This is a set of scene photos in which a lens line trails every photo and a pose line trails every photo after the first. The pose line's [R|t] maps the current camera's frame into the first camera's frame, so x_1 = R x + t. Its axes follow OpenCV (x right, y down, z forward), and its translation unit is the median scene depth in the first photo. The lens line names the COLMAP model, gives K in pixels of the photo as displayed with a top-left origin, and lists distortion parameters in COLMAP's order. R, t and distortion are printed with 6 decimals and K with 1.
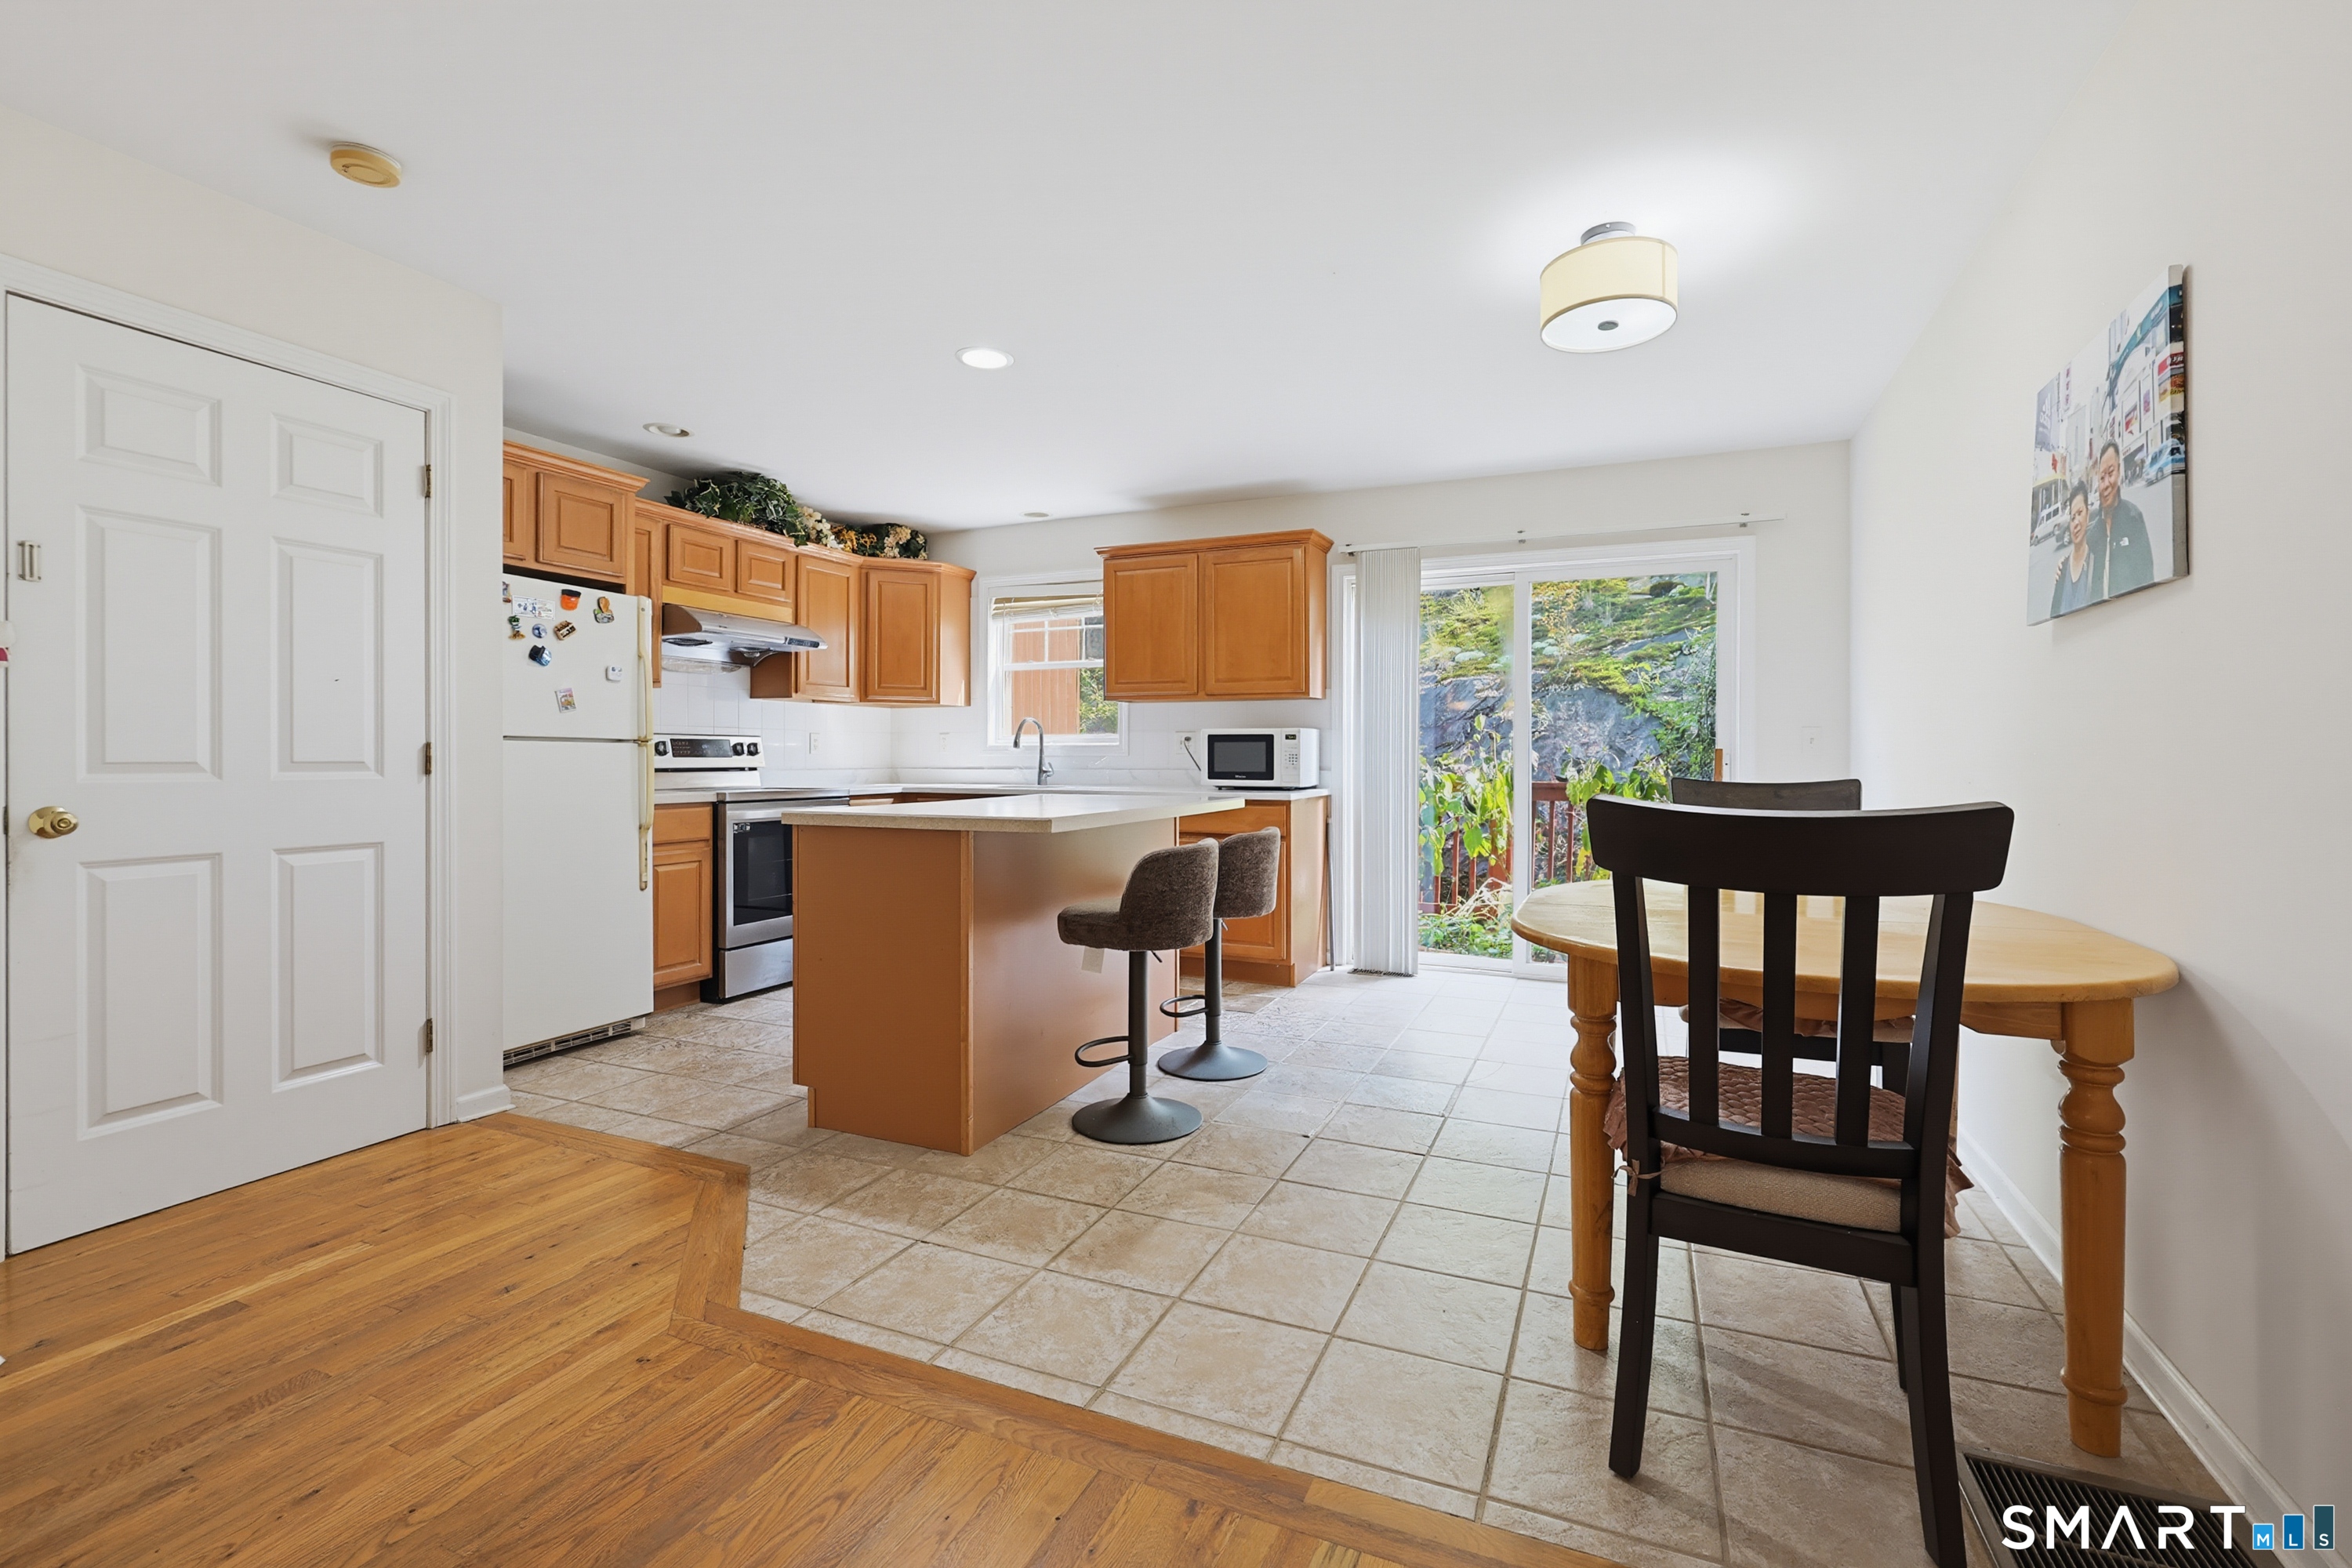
lens RADIAL K [[1012.1, 0, 1192.1], [0, 1012.1, 763.8], [0, 0, 1]] dist [0.001742, -0.000772]
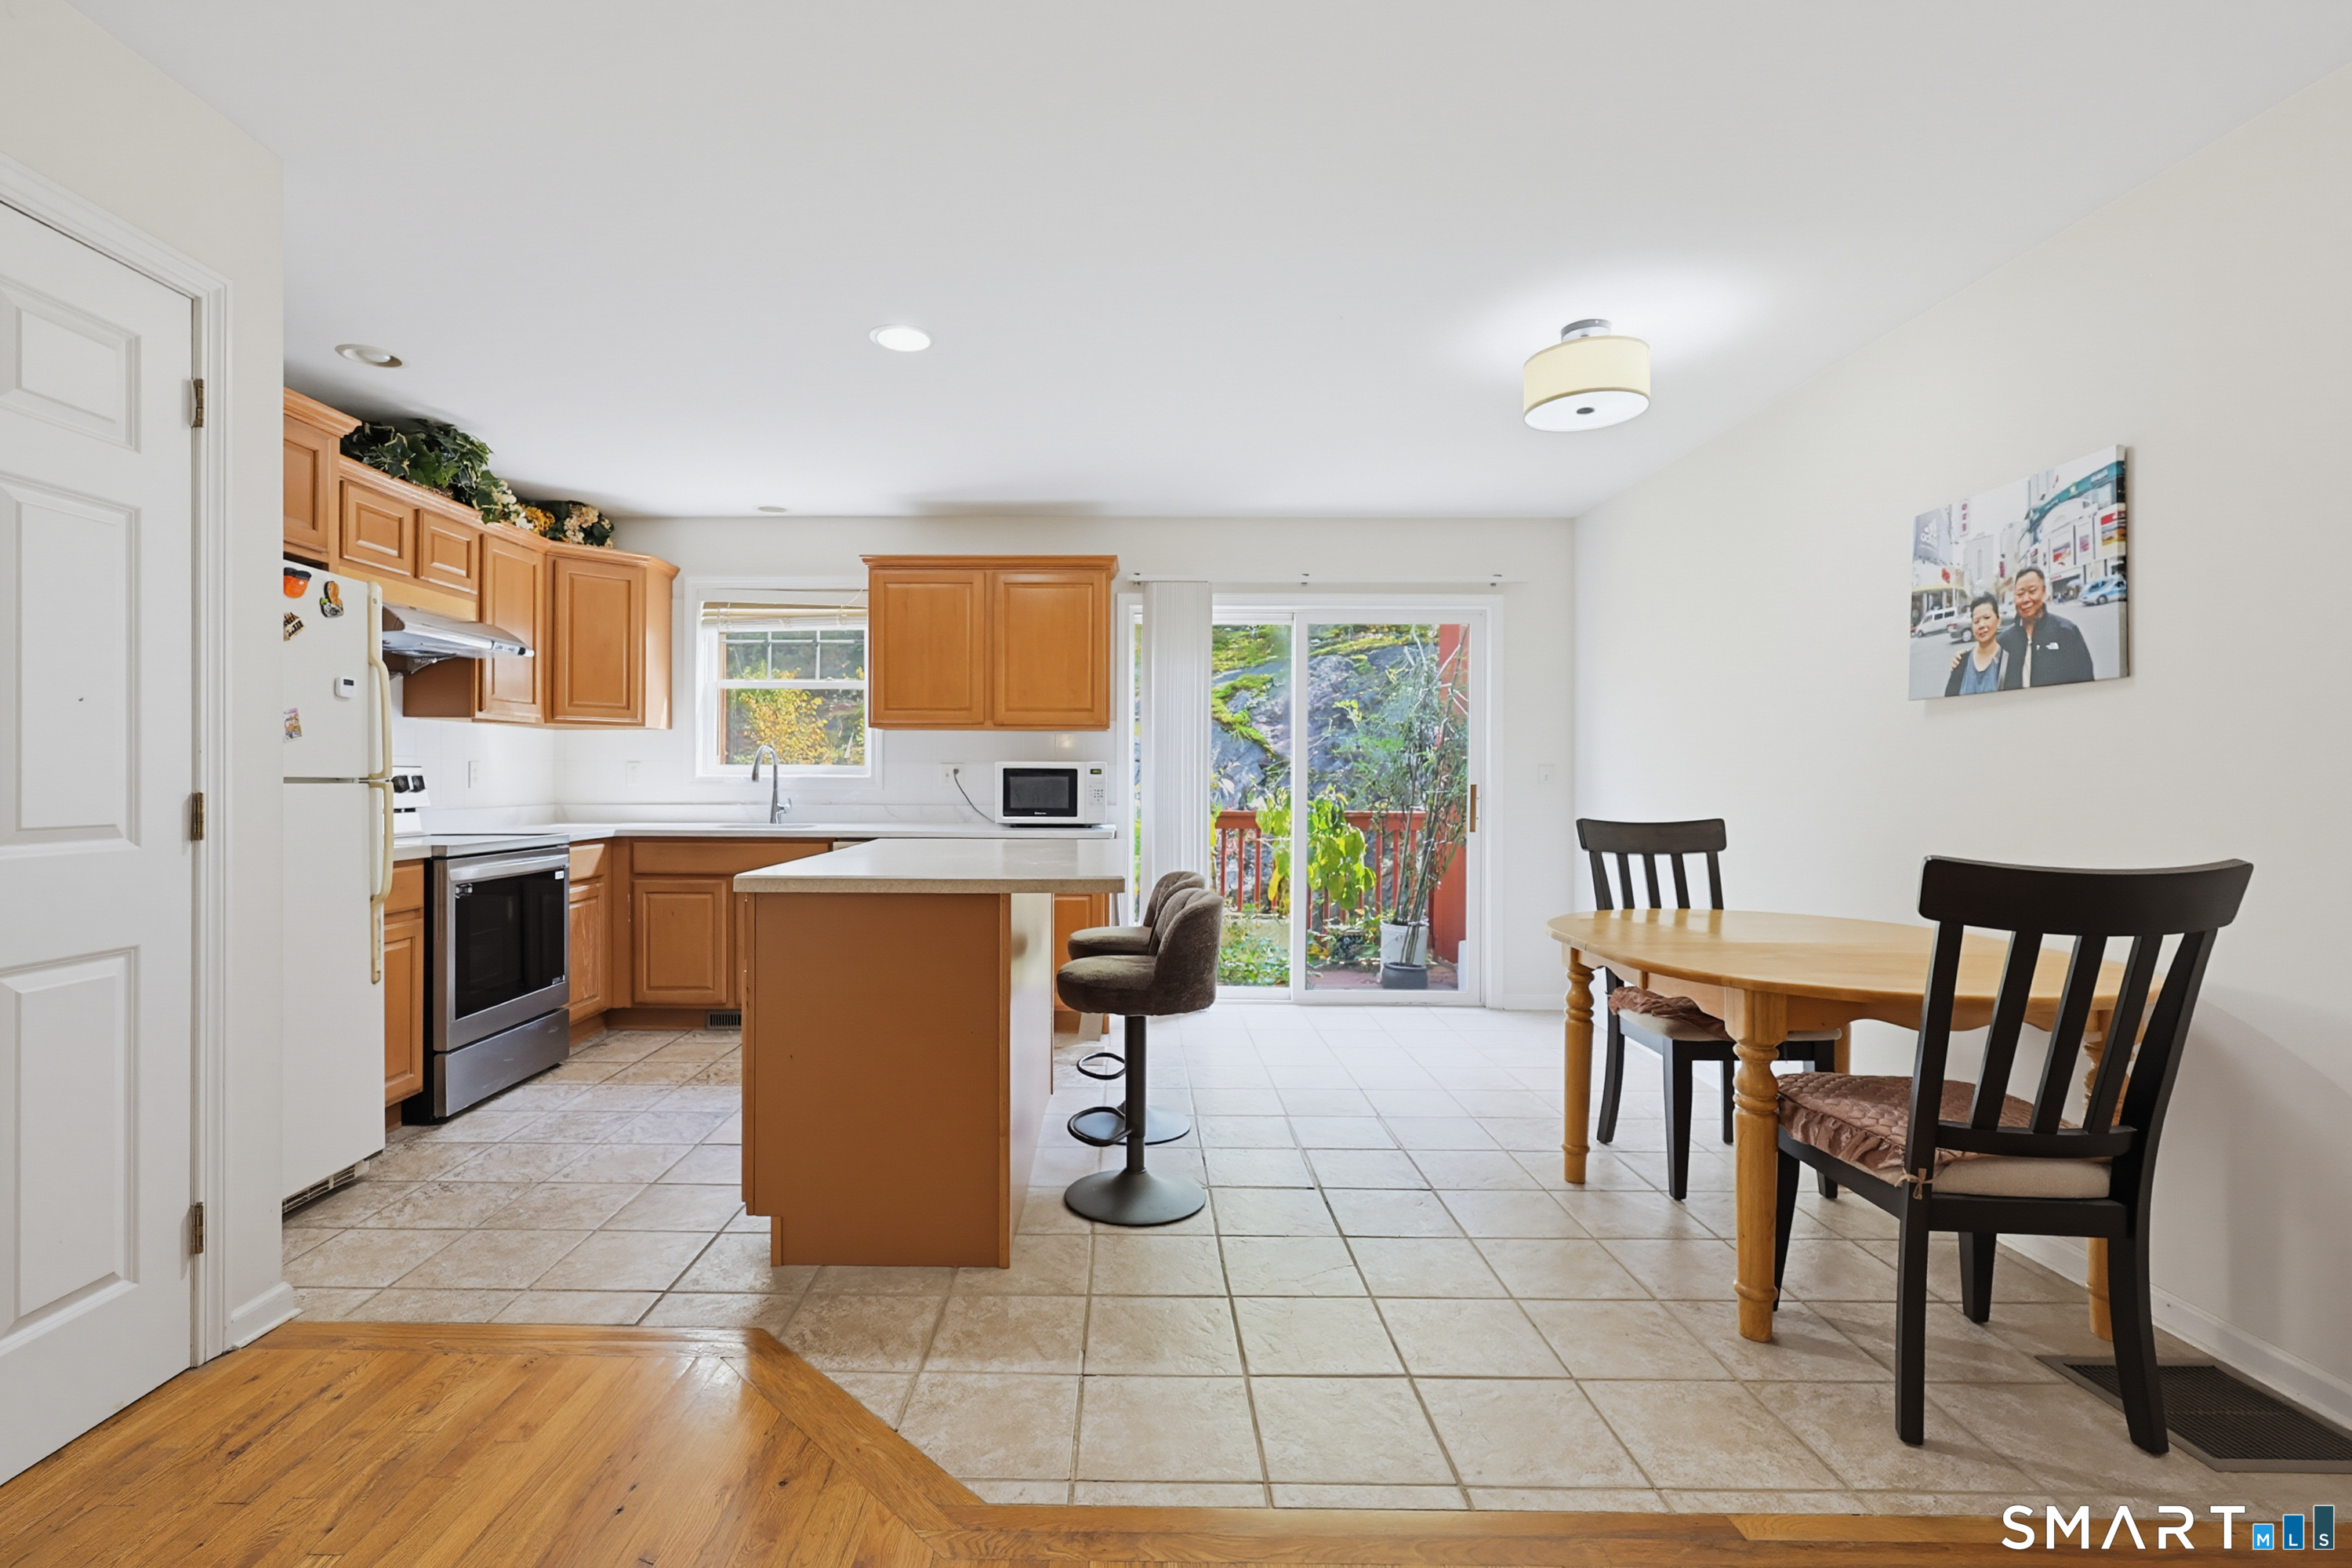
lens RADIAL K [[1060.7, 0, 1112.5], [0, 1060.7, 782.5], [0, 0, 1]] dist [-0.003487, 0.002181]
pose [[0.925153, -0.001034, 0.379593, -0.426197], [0.001268, 0.999999, -0.000368, -0.024764], [-0.379592, 0.000822, 0.925154, 0.111068]]
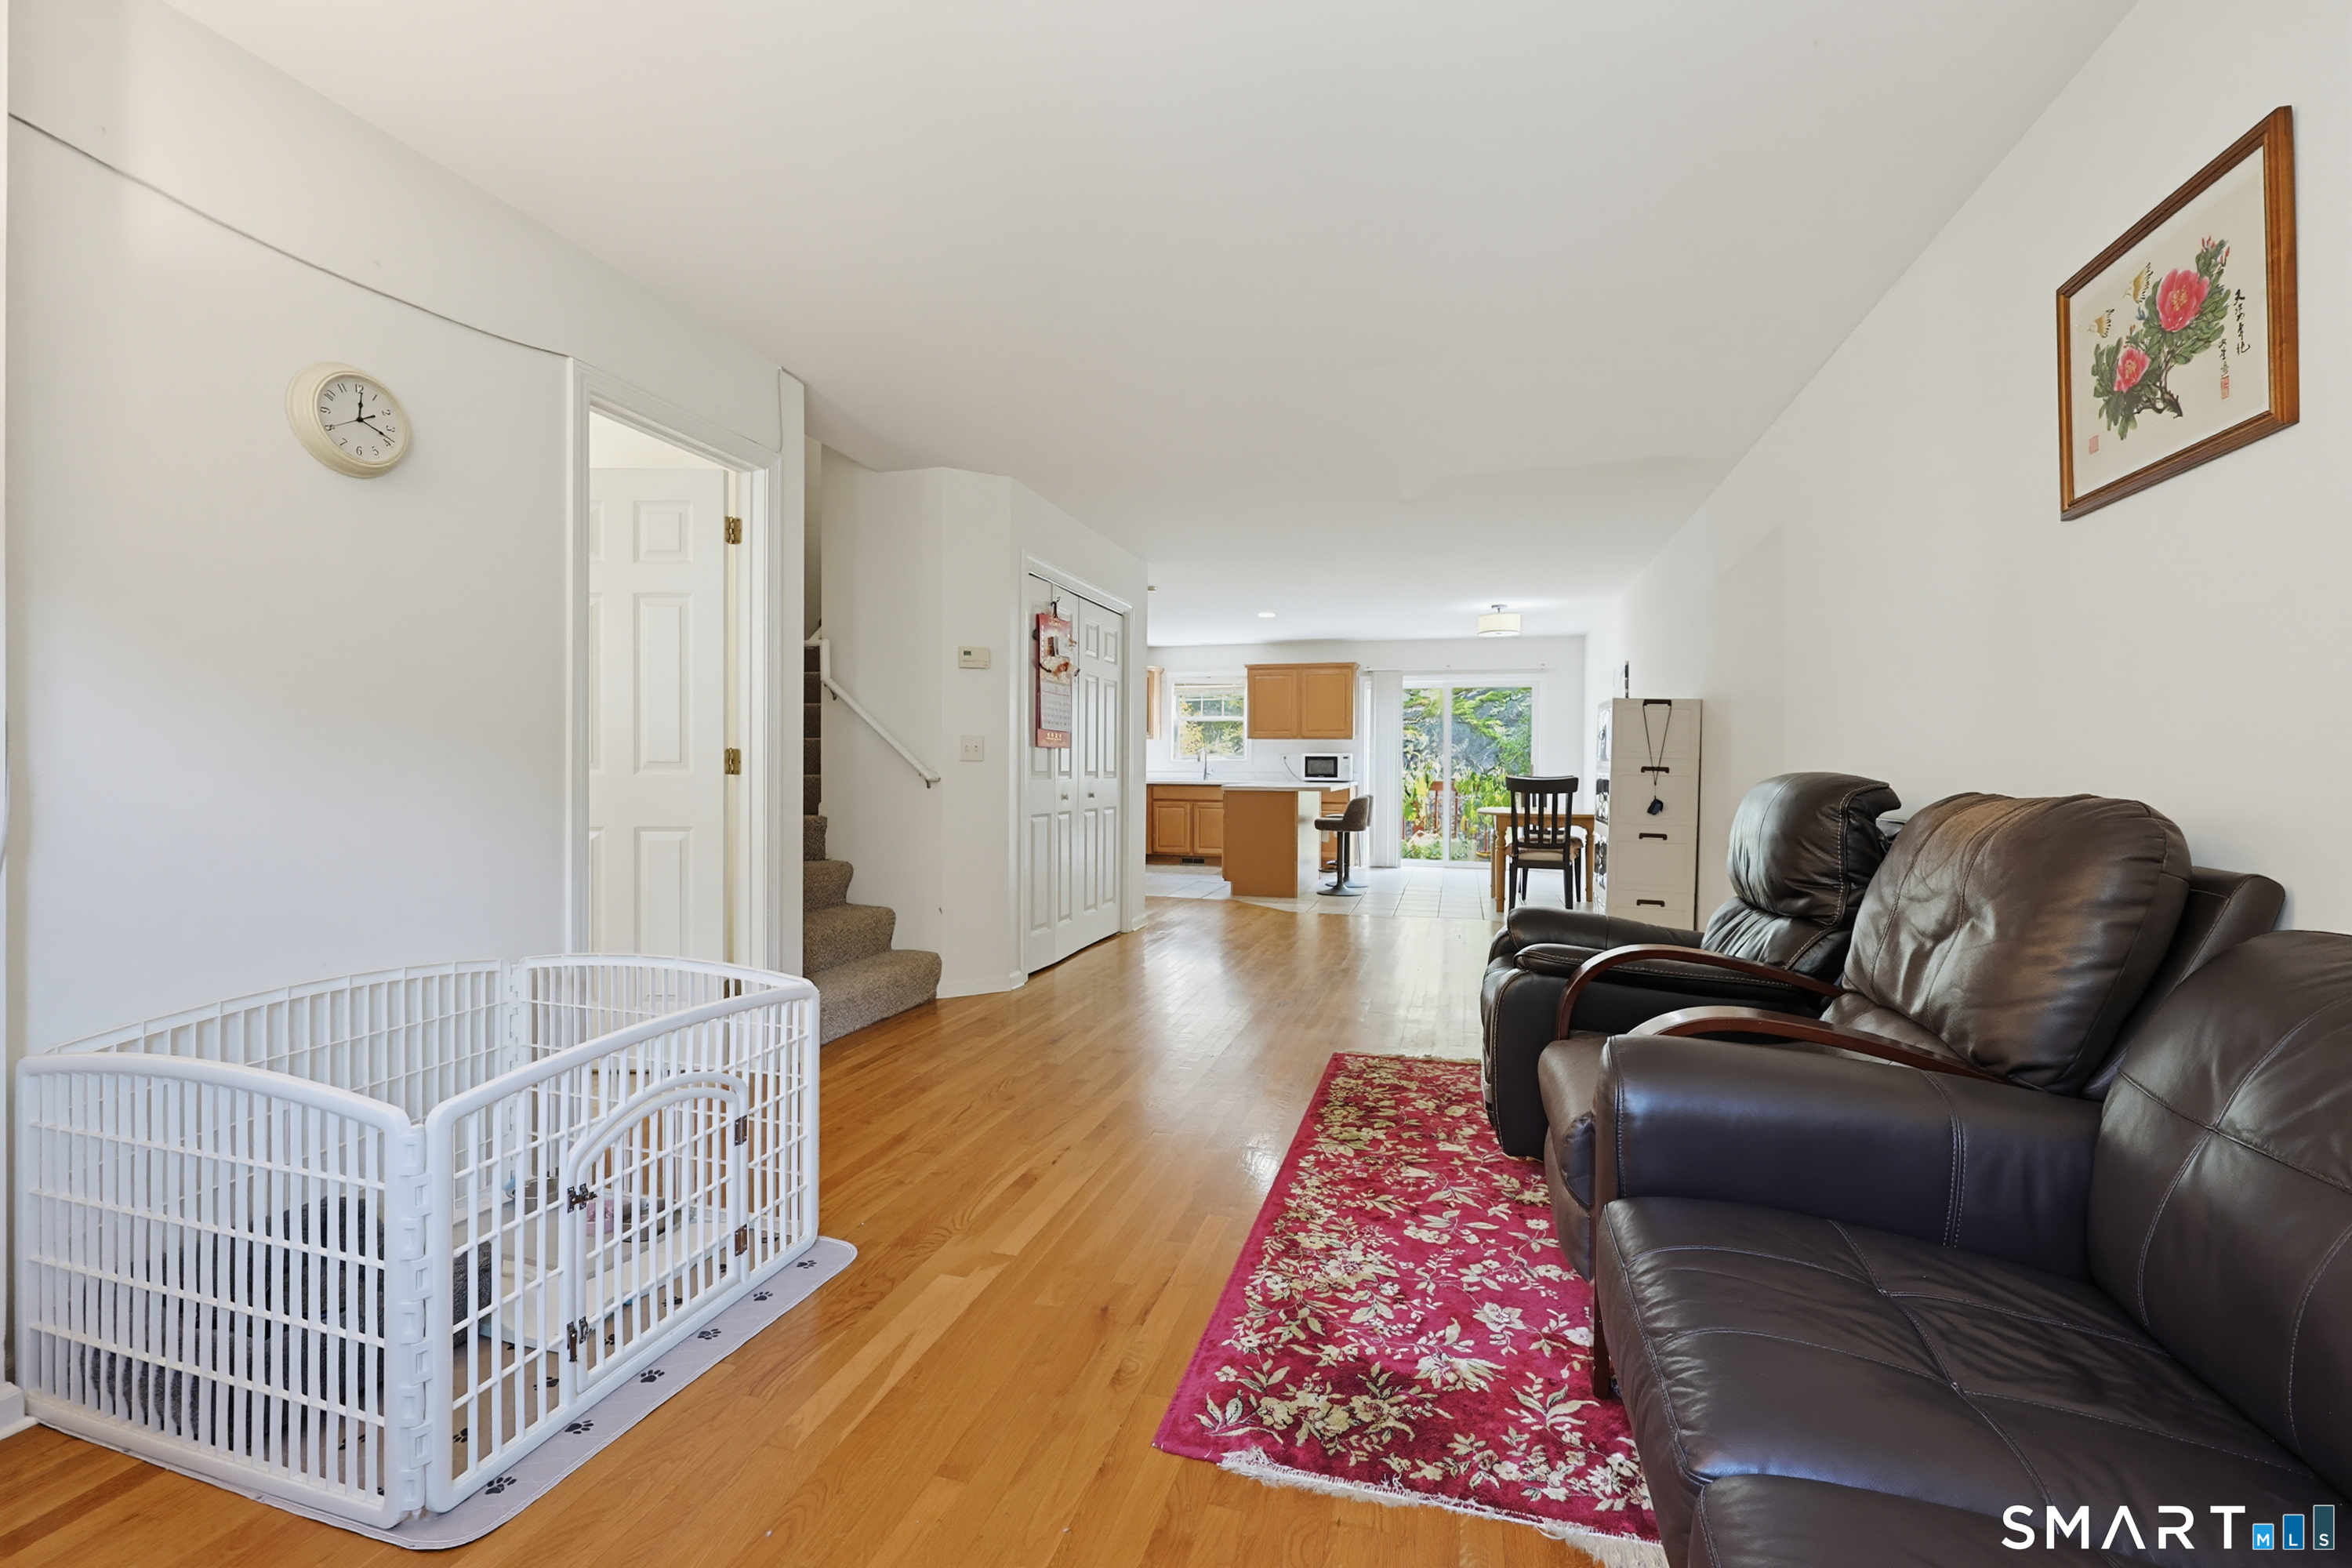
lens RADIAL K [[1012.1, 0, 1206.4], [0, 1012.1, 768.4], [0, 0, 1]] dist [0.001742, -0.000772]
pose [[0.986391, 0.004224, 0.164362, -0.874315], [-0.003687, 0.999987, -0.003573, 0.007963], [-0.164375, 0.002919, 0.986394, -1.709406]]
